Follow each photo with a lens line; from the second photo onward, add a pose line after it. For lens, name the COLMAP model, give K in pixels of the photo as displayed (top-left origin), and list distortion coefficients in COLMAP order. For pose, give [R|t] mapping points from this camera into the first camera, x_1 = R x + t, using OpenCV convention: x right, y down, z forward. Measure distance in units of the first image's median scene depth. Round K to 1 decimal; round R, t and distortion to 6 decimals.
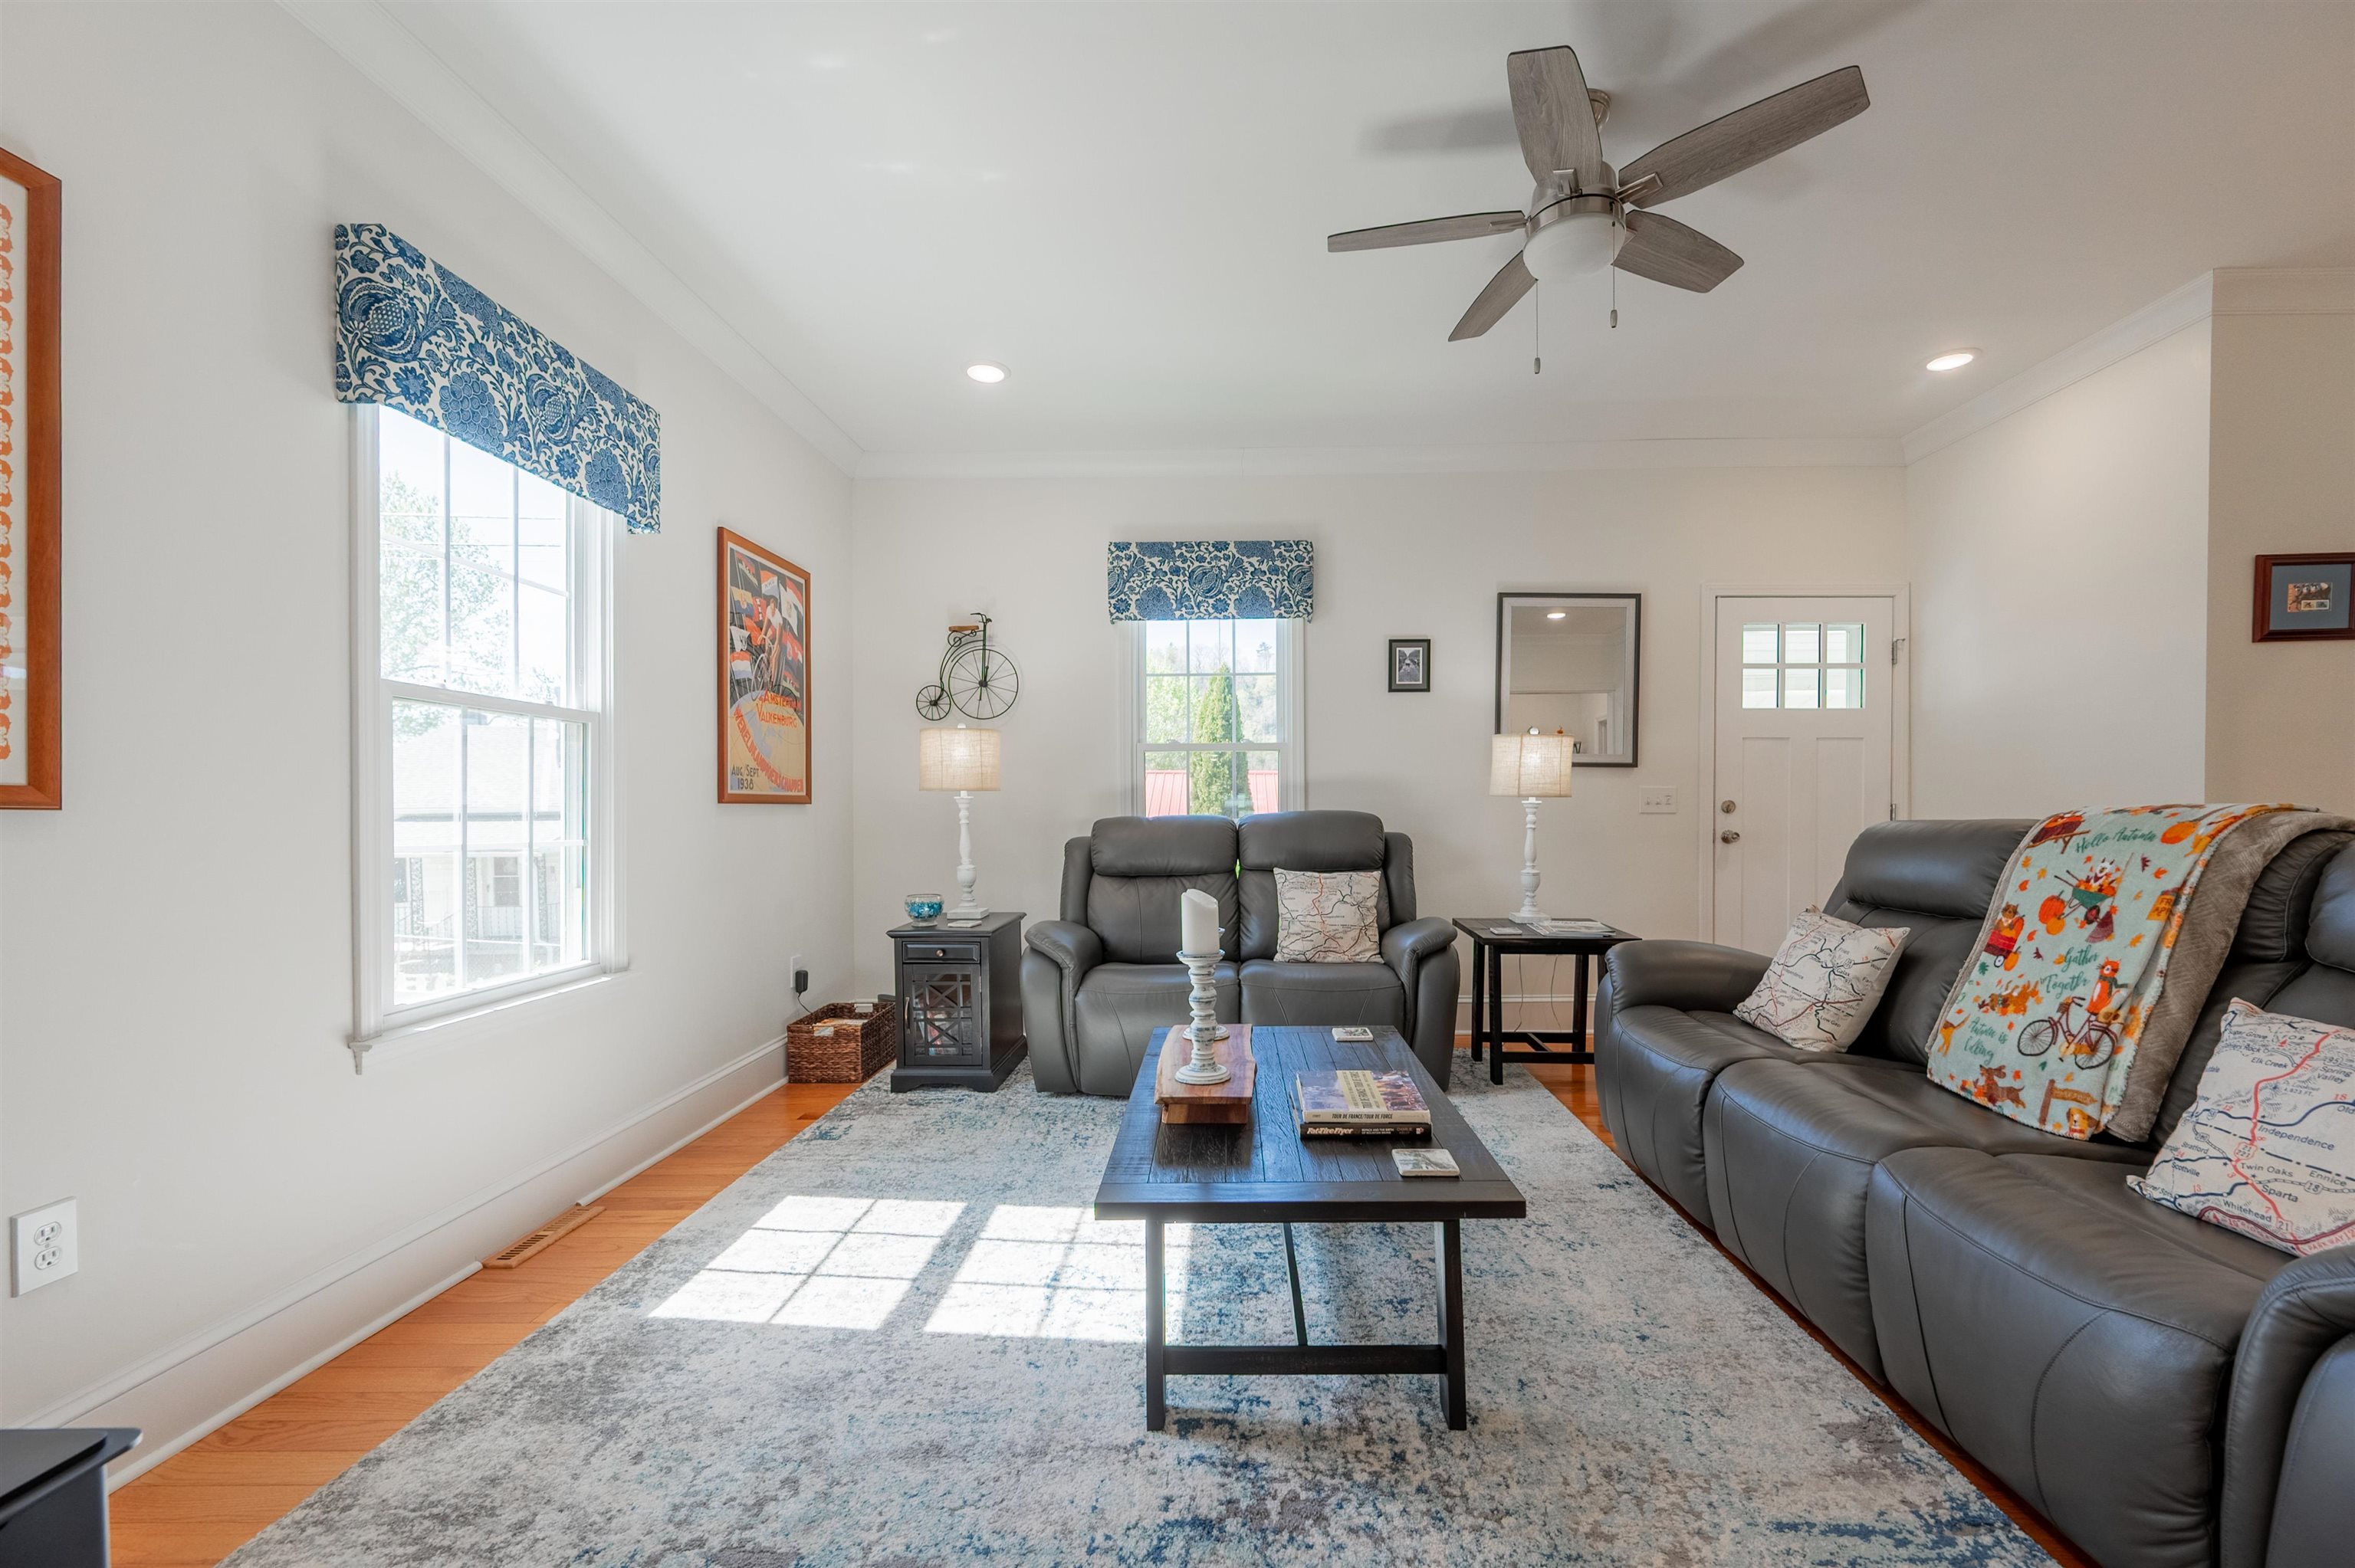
lens RADIAL K [[953.5, 0, 1209.3], [0, 953.5, 831.5], [0, 0, 1]] dist [0.001328, -0.000173]
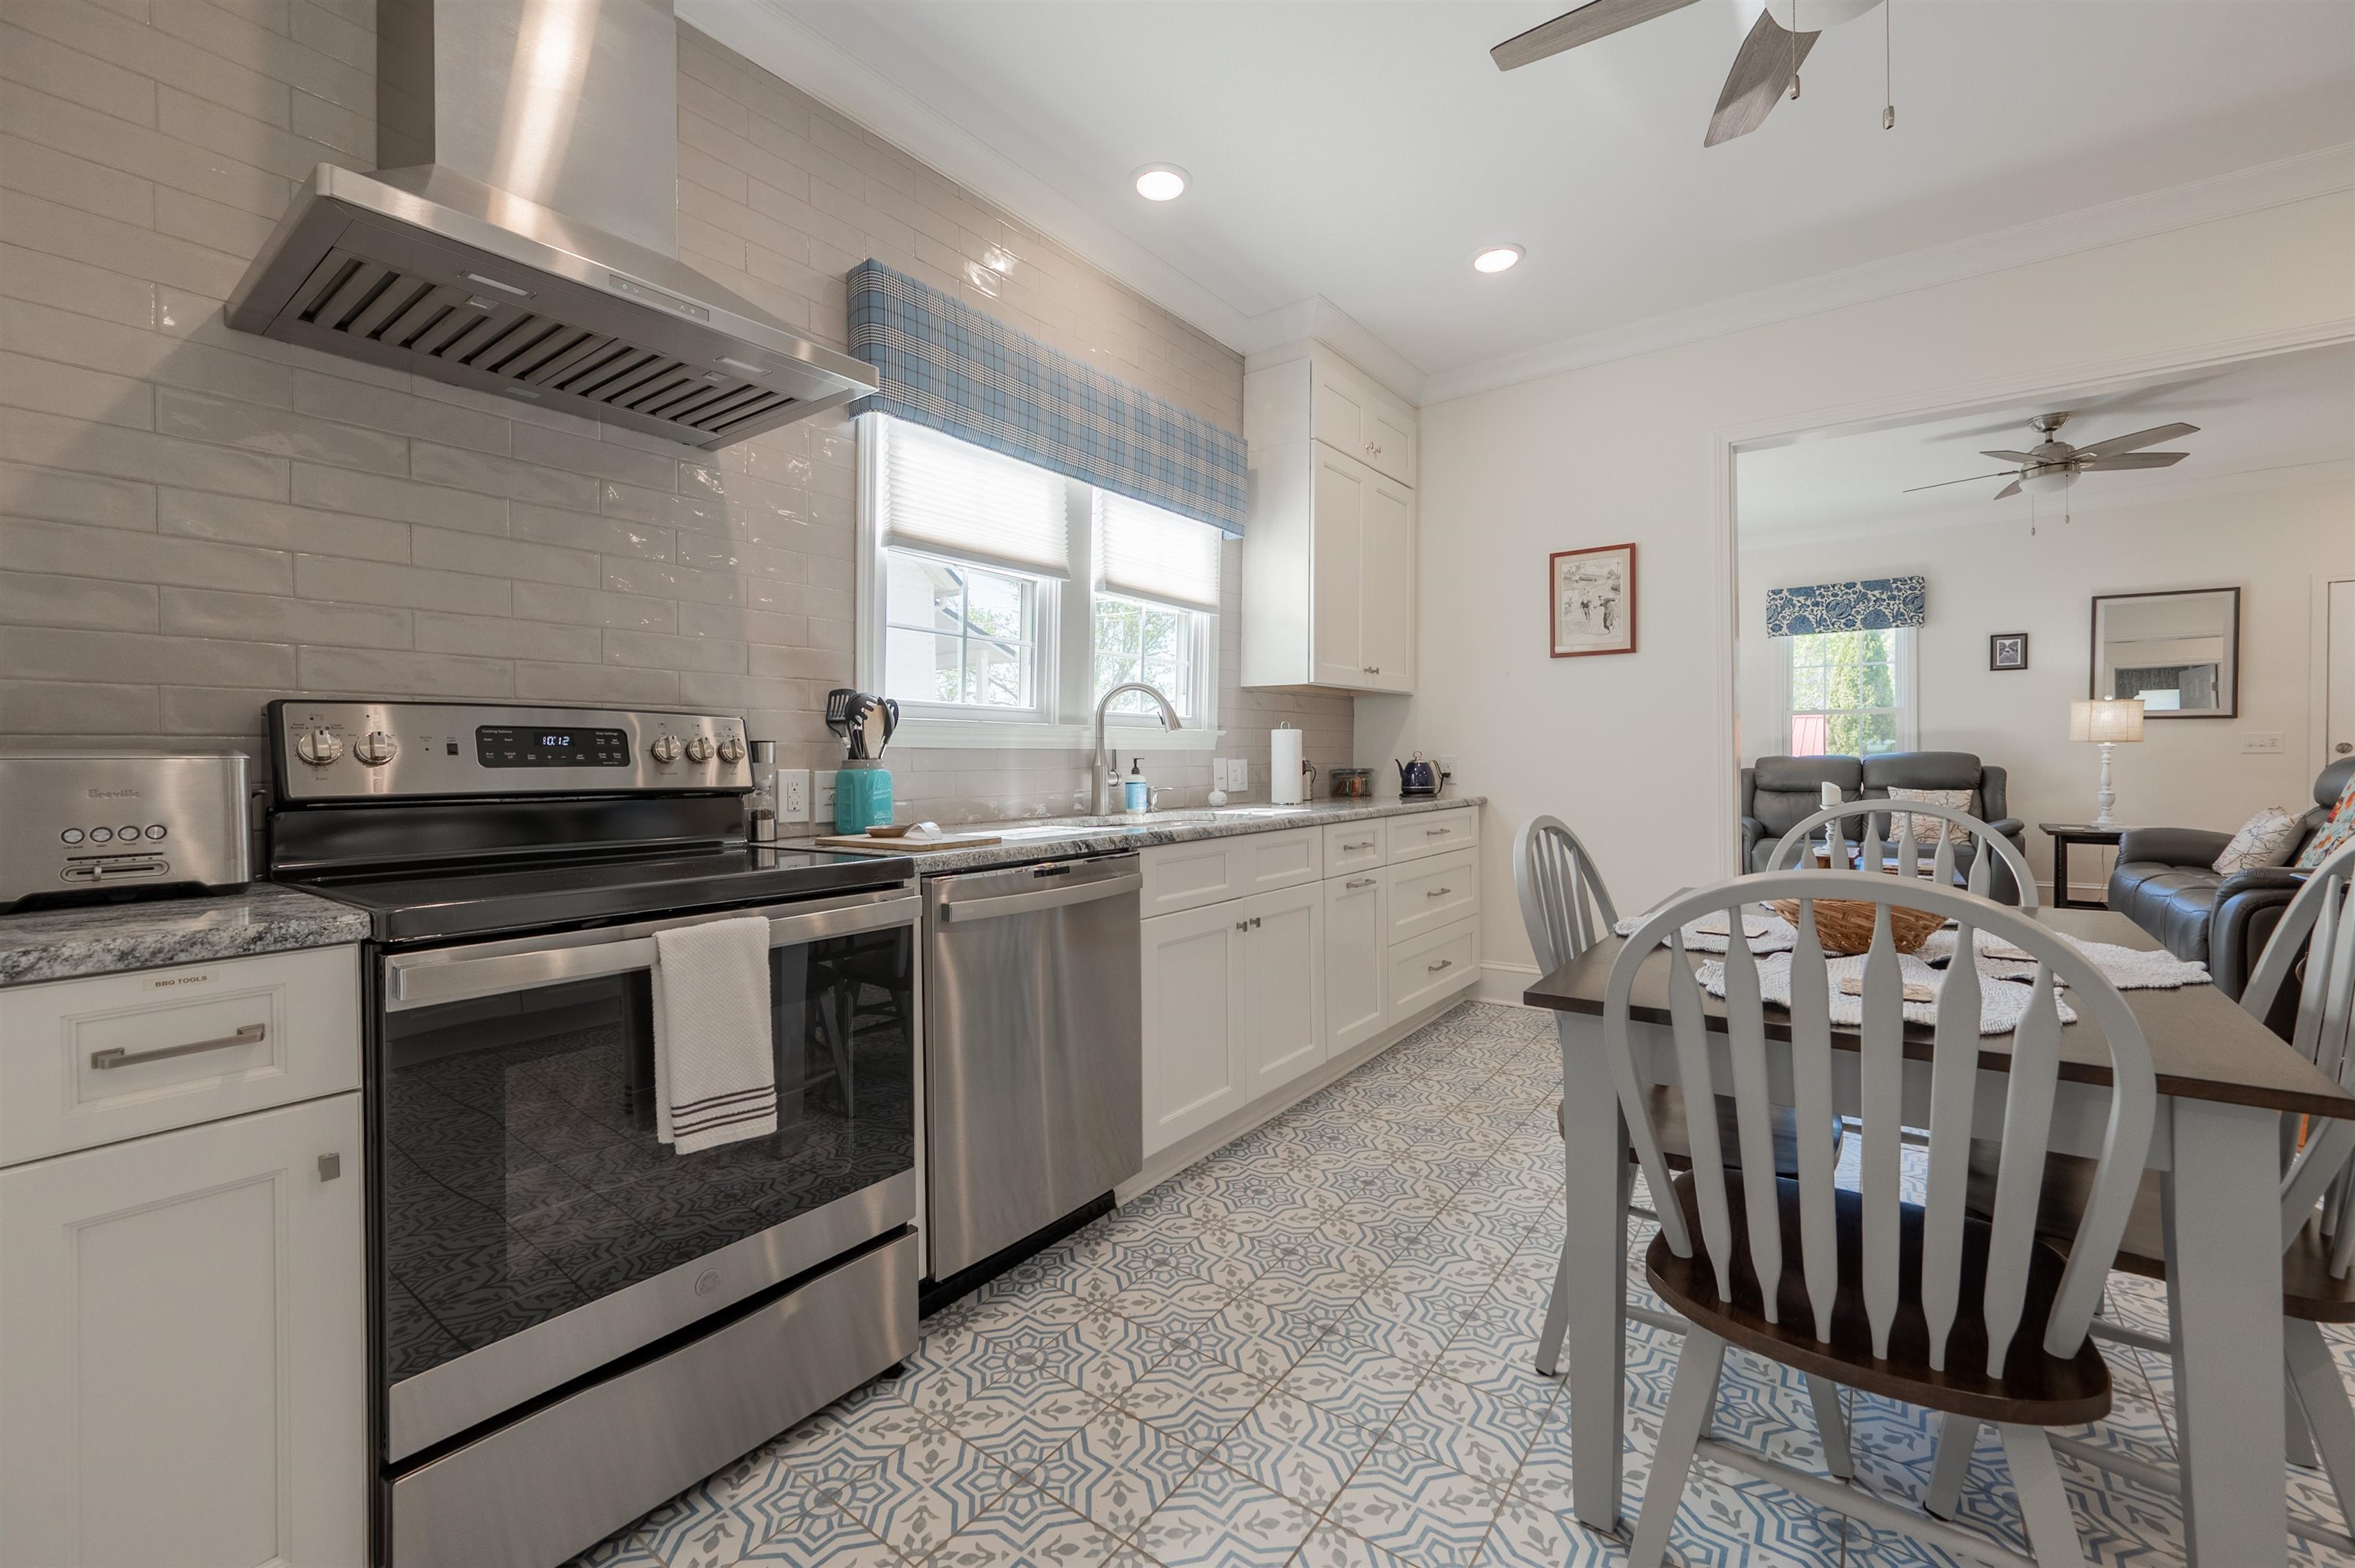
lens RADIAL K [[943.4, 0, 1179.2], [0, 943.4, 766.1], [0, 0, 1]] dist [0.002043, 0.000042]
pose [[0.813640, 0.004387, -0.581352, 0.023325], [-0.012050, 0.999884, -0.009319, 0.037154], [0.581244, 0.014588, 0.813599, -1.160656]]
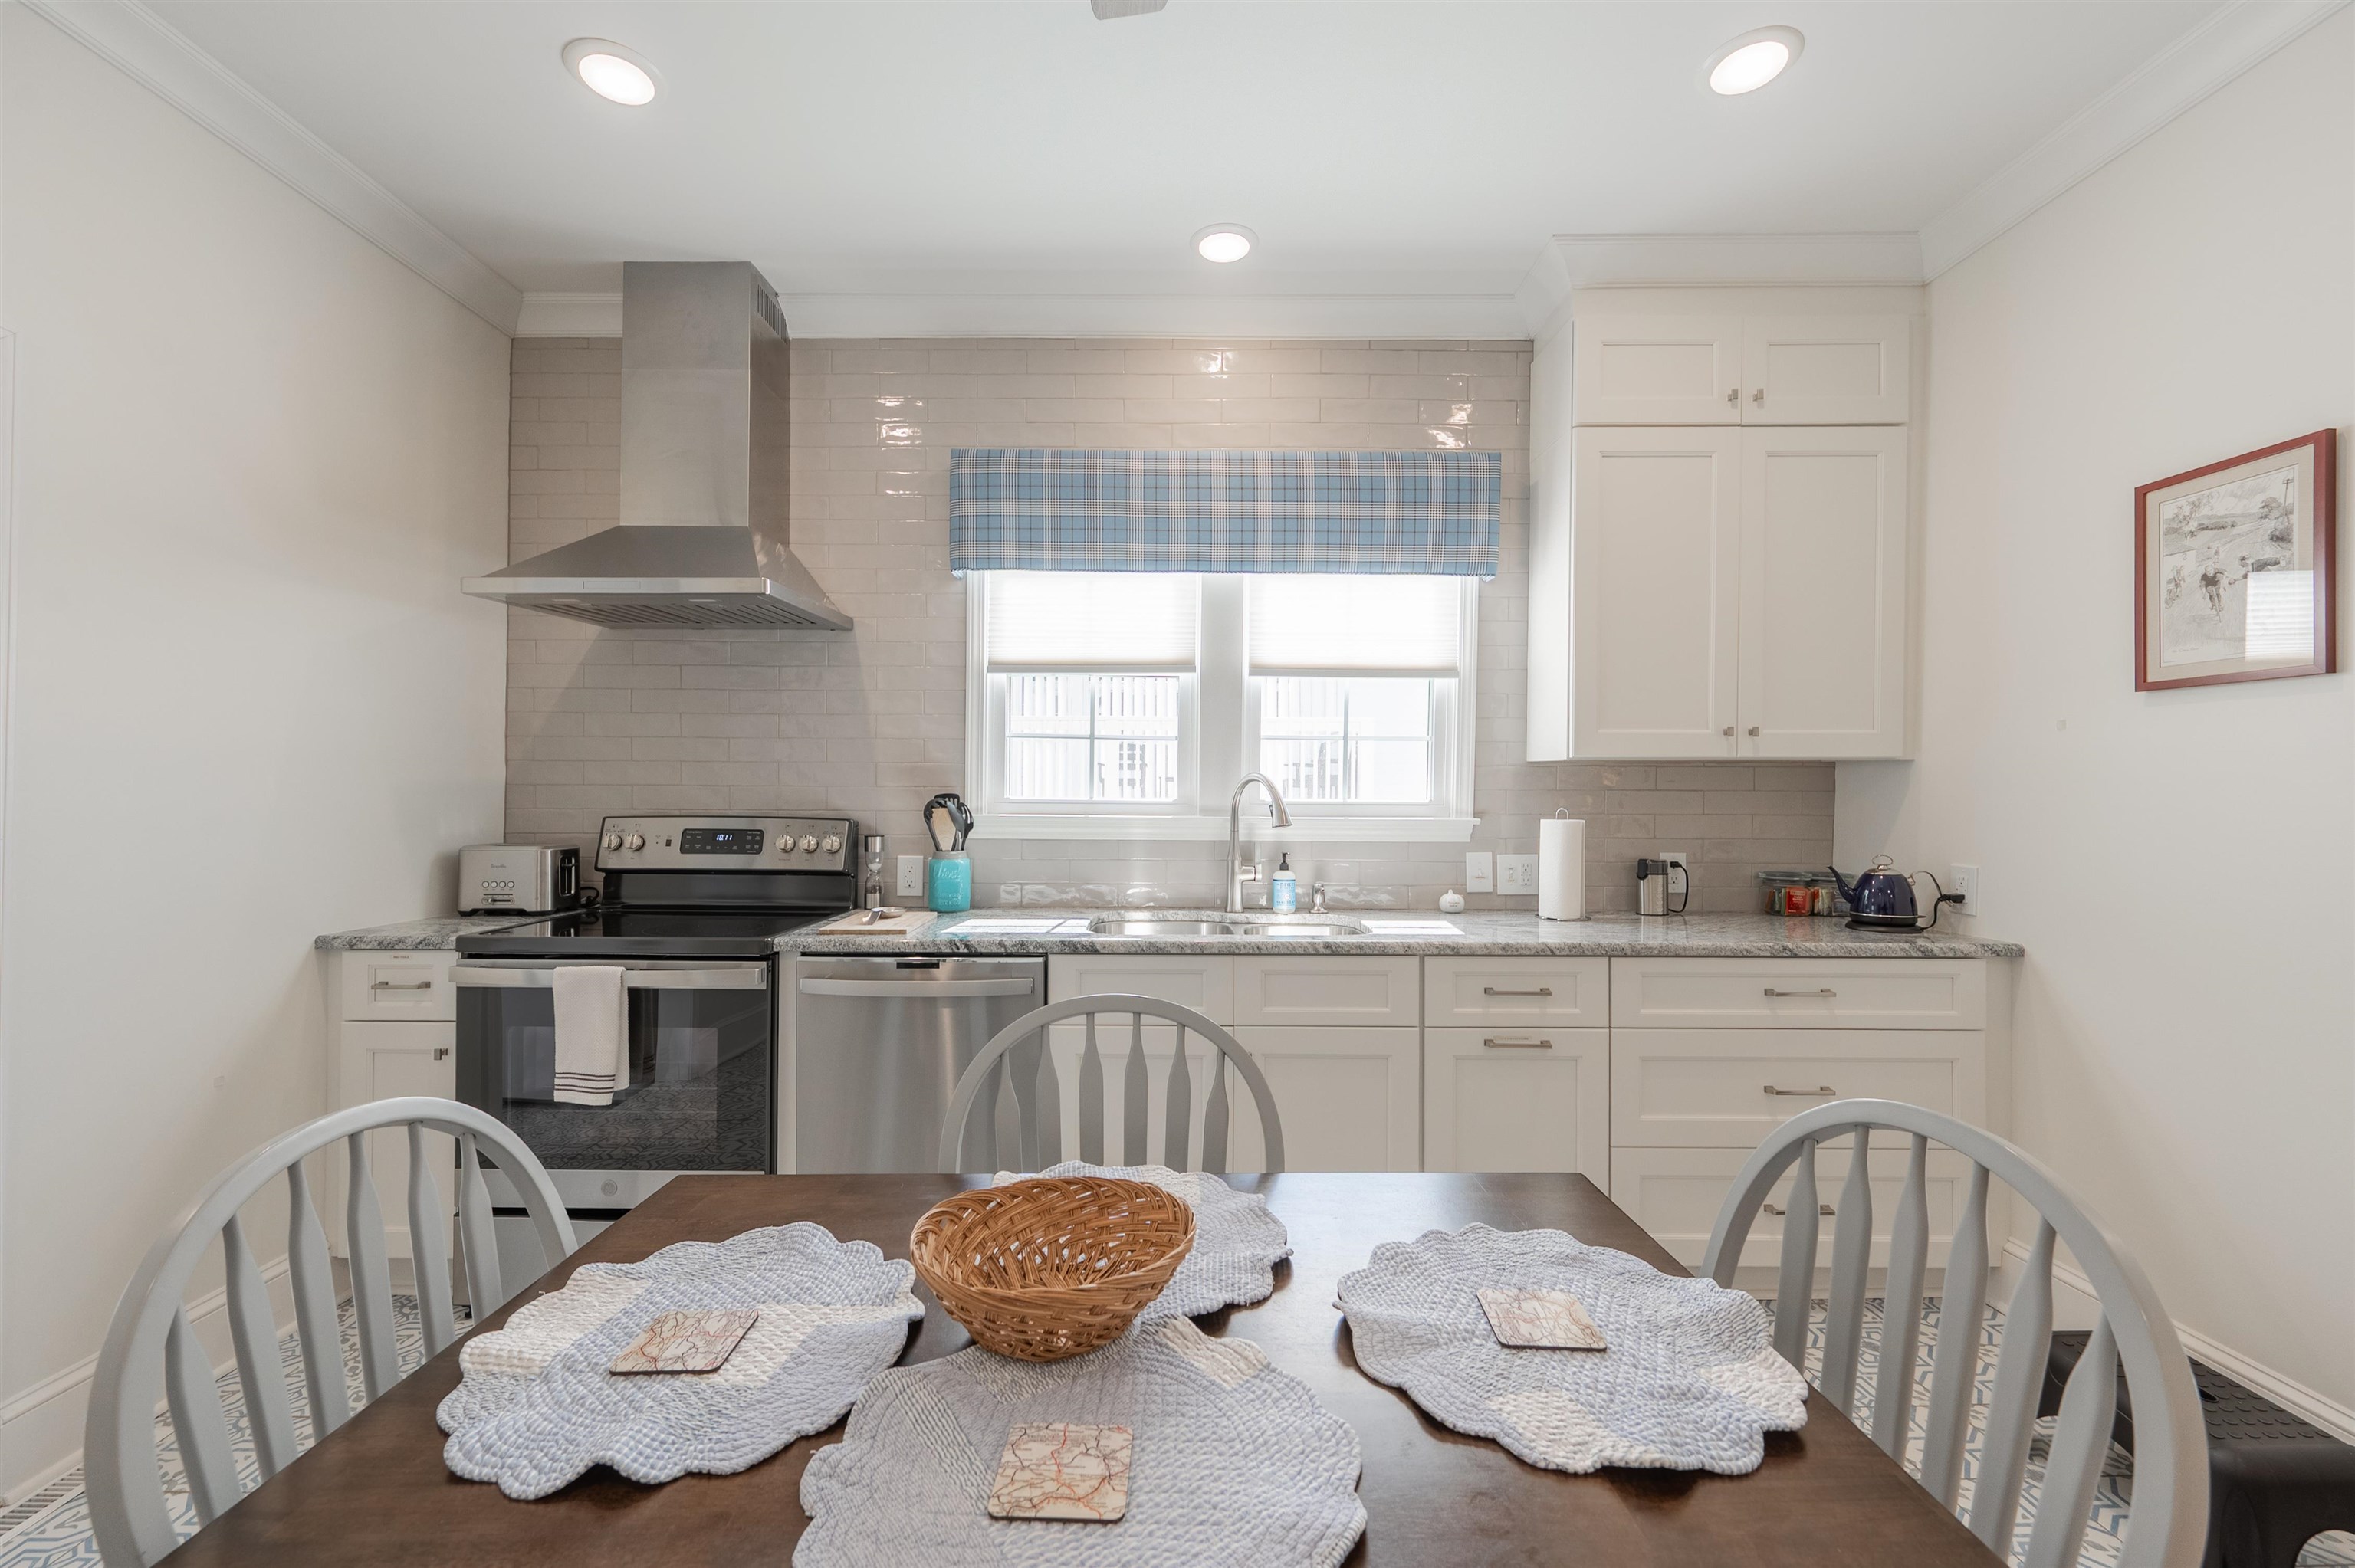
lens RADIAL K [[942.9, 0, 1169.4], [0, 942.9, 794.1], [0, 0, 1]] dist [0.001472, -0.000041]
pose [[0.028948, 0.008592, -0.999544, 0.285297], [-0.030780, 0.999497, 0.007700, -0.031755], [0.999107, 0.030543, 0.029198, -0.592695]]
